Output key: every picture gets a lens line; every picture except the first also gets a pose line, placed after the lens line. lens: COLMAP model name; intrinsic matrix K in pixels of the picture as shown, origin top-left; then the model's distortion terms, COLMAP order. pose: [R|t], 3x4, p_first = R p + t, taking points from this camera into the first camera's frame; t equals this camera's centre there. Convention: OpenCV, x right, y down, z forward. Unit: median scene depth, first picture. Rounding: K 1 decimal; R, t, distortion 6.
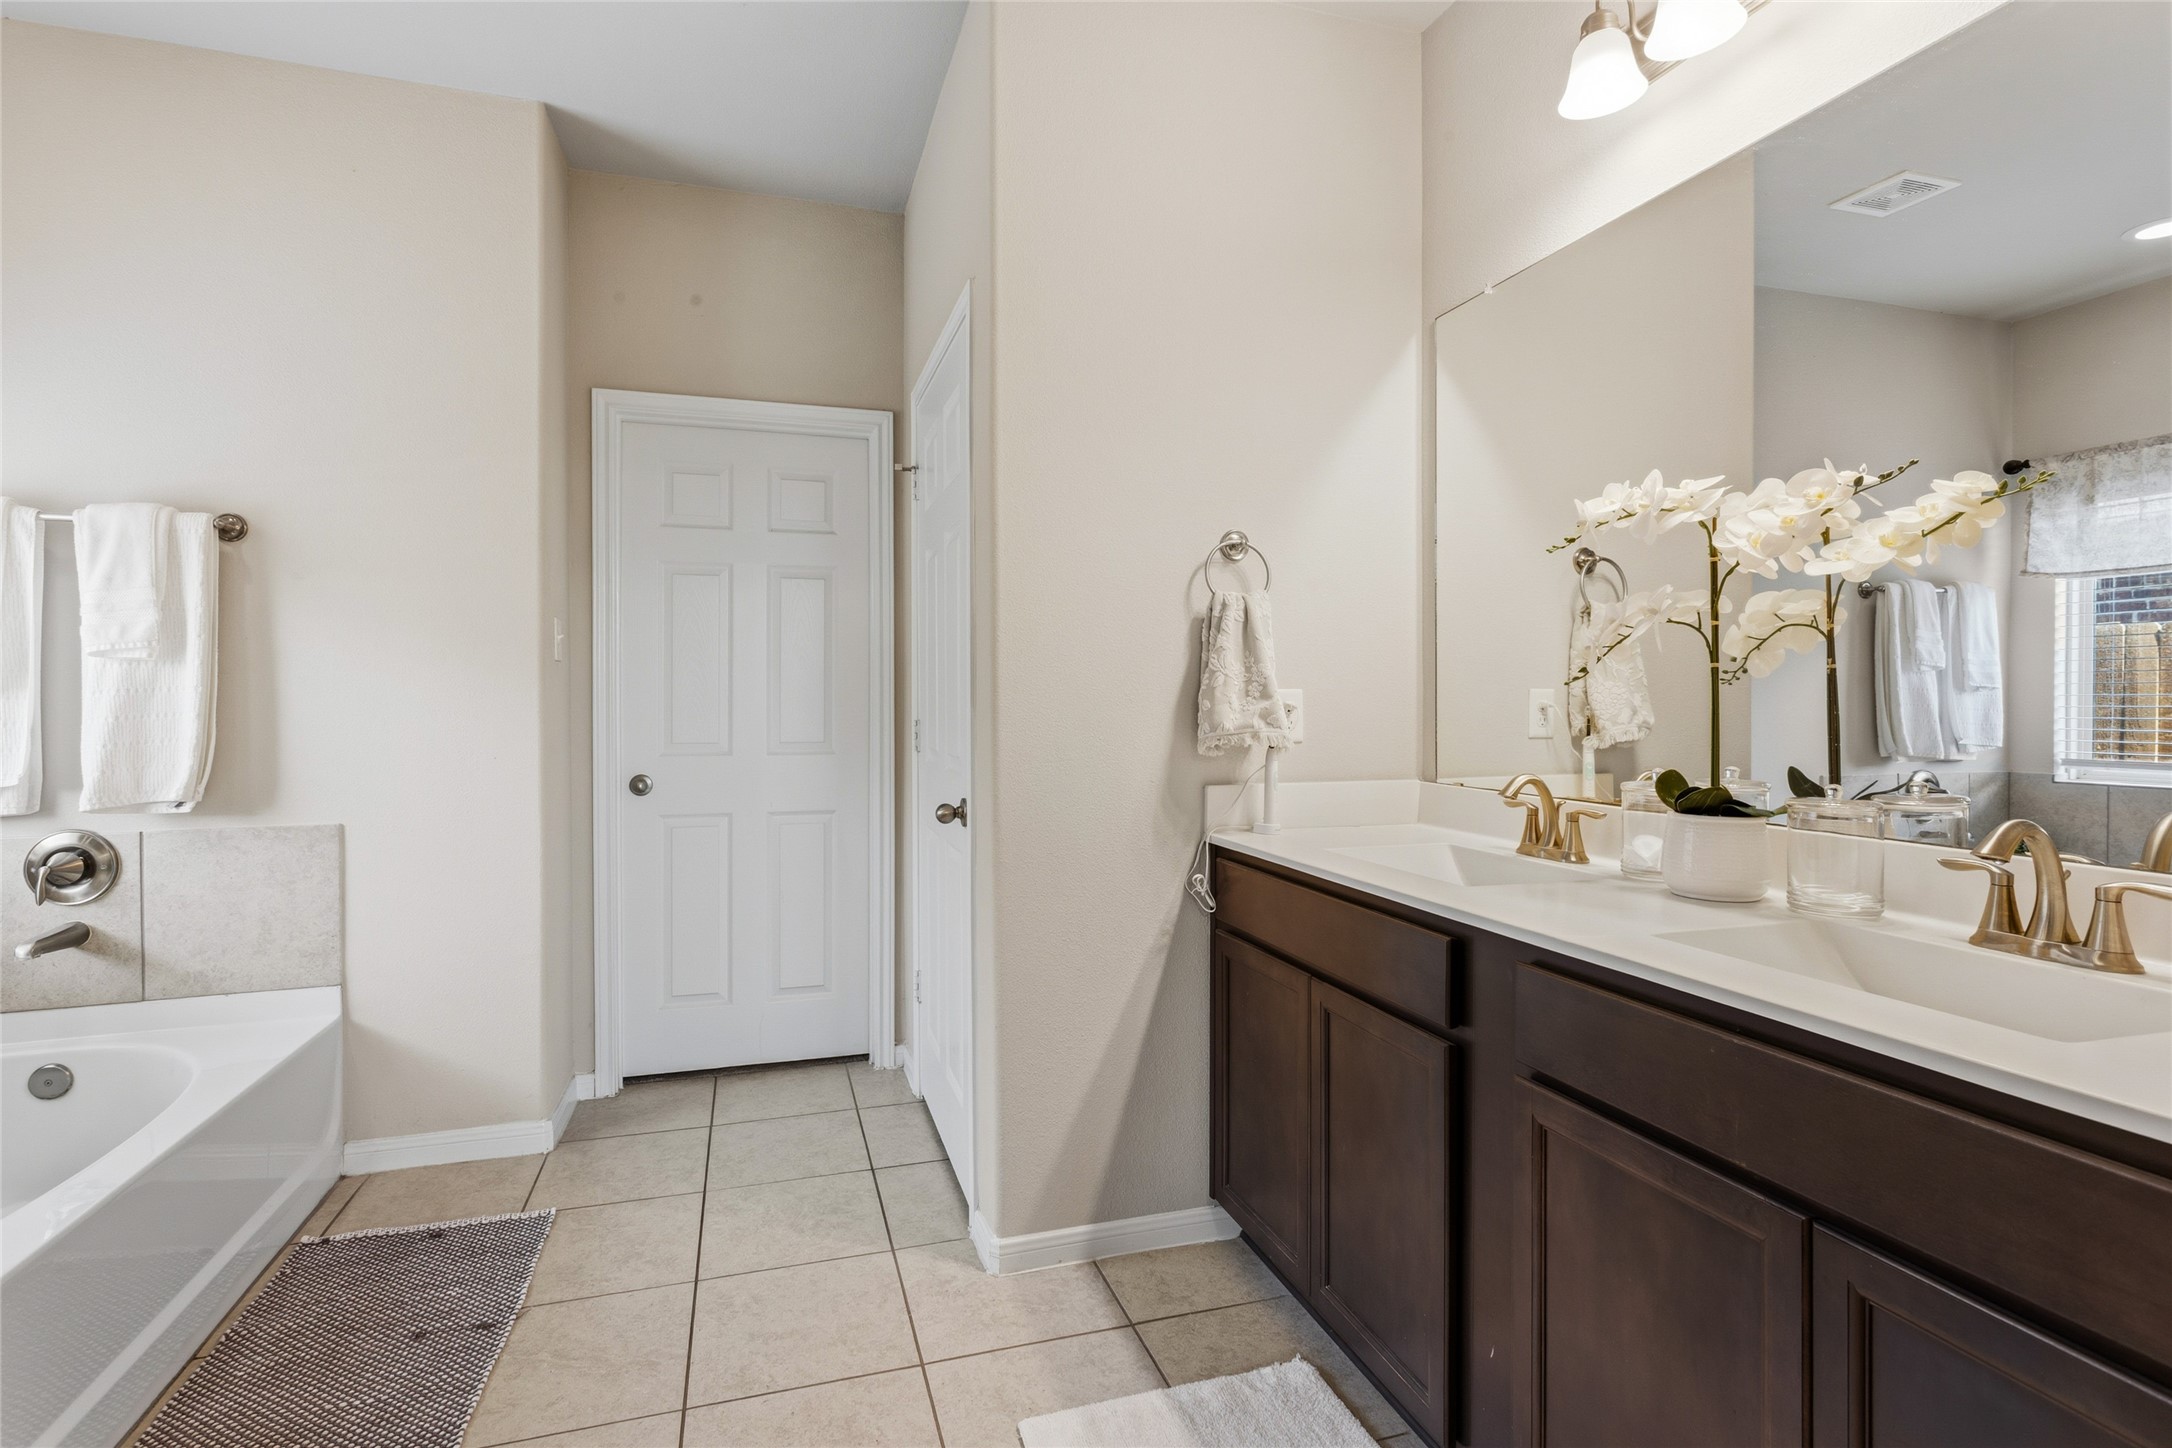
lens RADIAL K [[1064.8, 0, 1084.0], [0, 1064.8, 713.0], [0, 0, 1]] dist [-0.001556, 0.000448]
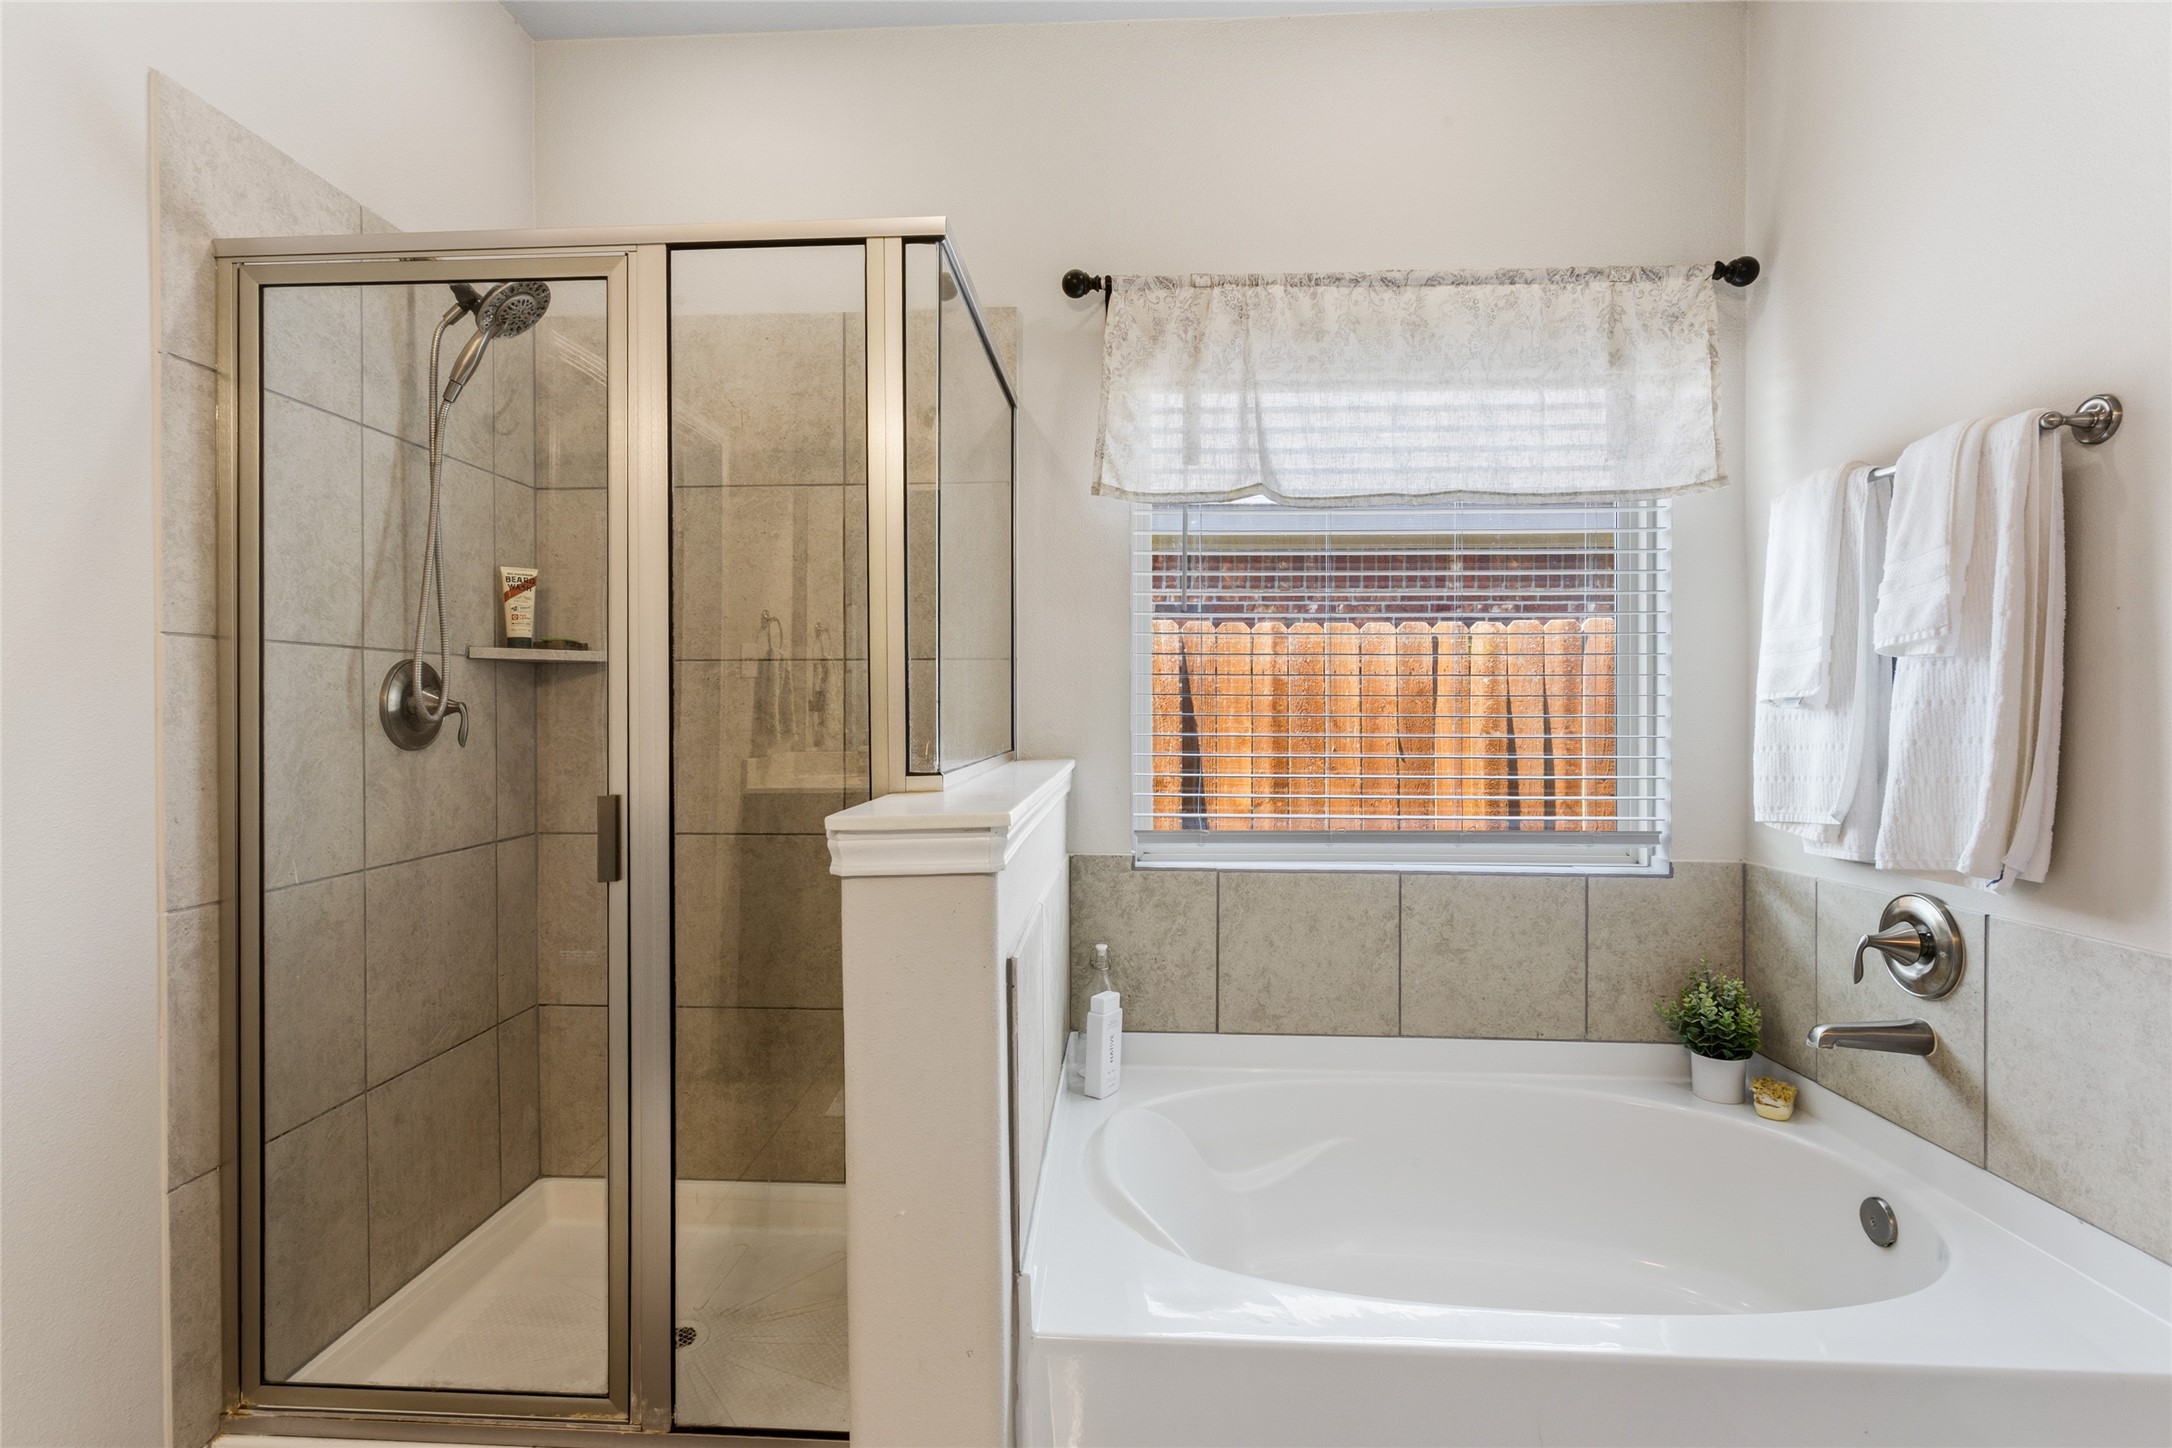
lens RADIAL K [[1064.8, 0, 1083.4], [0, 1064.8, 719.3], [0, 0, 1]] dist [-0.001556, 0.000448]
pose [[-0.348723, 0.012374, -0.937144, -0.067985], [-0.014371, 0.999725, 0.018548, -0.014901], [0.937115, 0.019936, -0.348450, 0.701637]]
